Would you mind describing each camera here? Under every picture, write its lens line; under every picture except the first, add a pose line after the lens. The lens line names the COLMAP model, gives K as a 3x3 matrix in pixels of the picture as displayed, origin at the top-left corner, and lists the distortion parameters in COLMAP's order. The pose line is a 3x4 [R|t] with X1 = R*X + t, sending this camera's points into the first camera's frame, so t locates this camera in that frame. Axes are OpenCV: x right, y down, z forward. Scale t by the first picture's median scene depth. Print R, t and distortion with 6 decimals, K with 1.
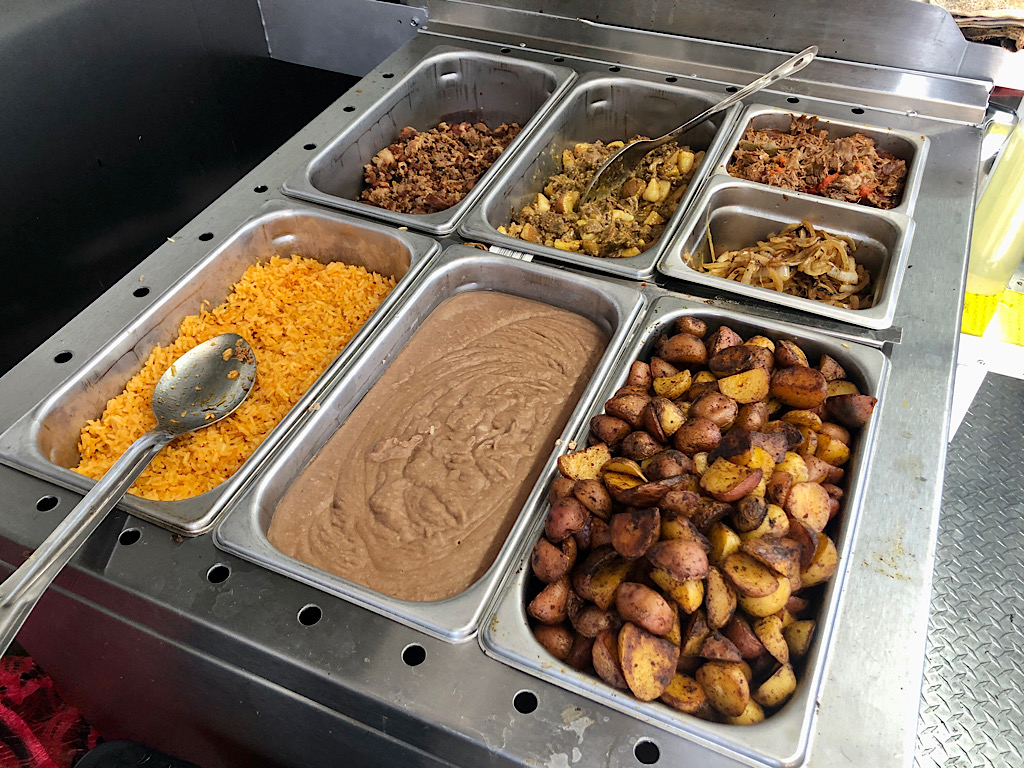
lens RADIAL K [[842.2, 0, 512.0], [0, 842.2, 384.0], [0, 0, 1]] dist [0.026929, -0.036582]
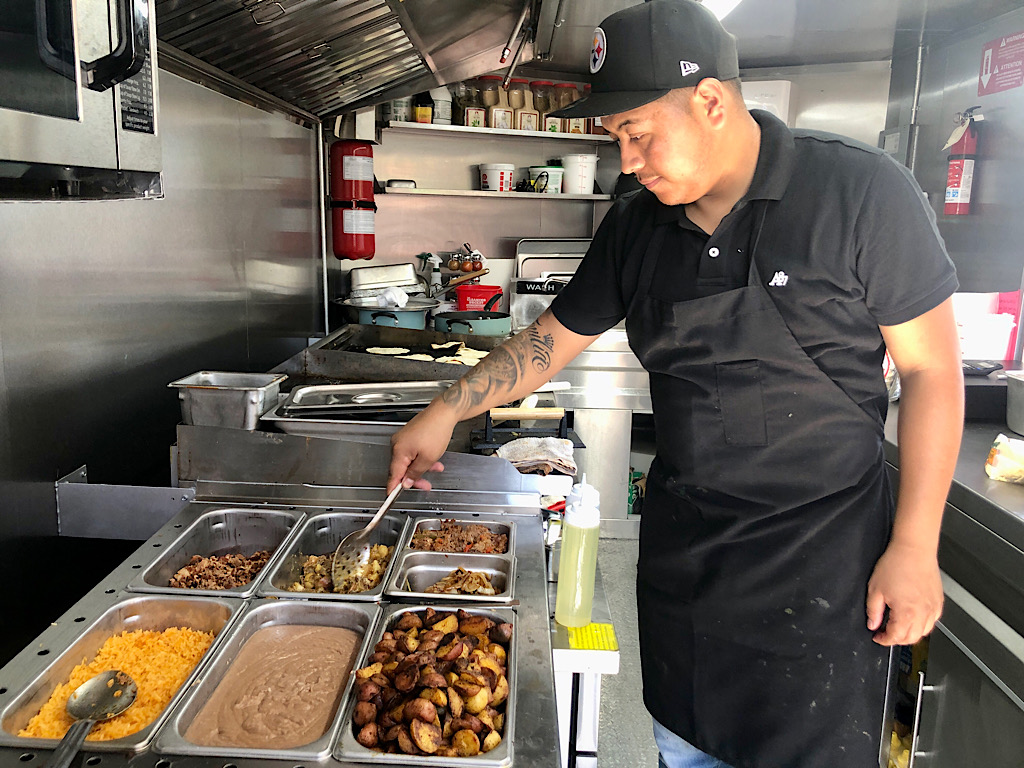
lens RADIAL K [[842.2, 0, 512.0], [0, 842.2, 384.0], [0, 0, 1]] dist [0.026929, -0.036582]
pose [[0.916421, -0.025827, 0.399381, -0.246813], [0.243726, 0.827542, -0.505740, 0.412033], [-0.317443, 0.560810, 0.764671, -0.593833]]
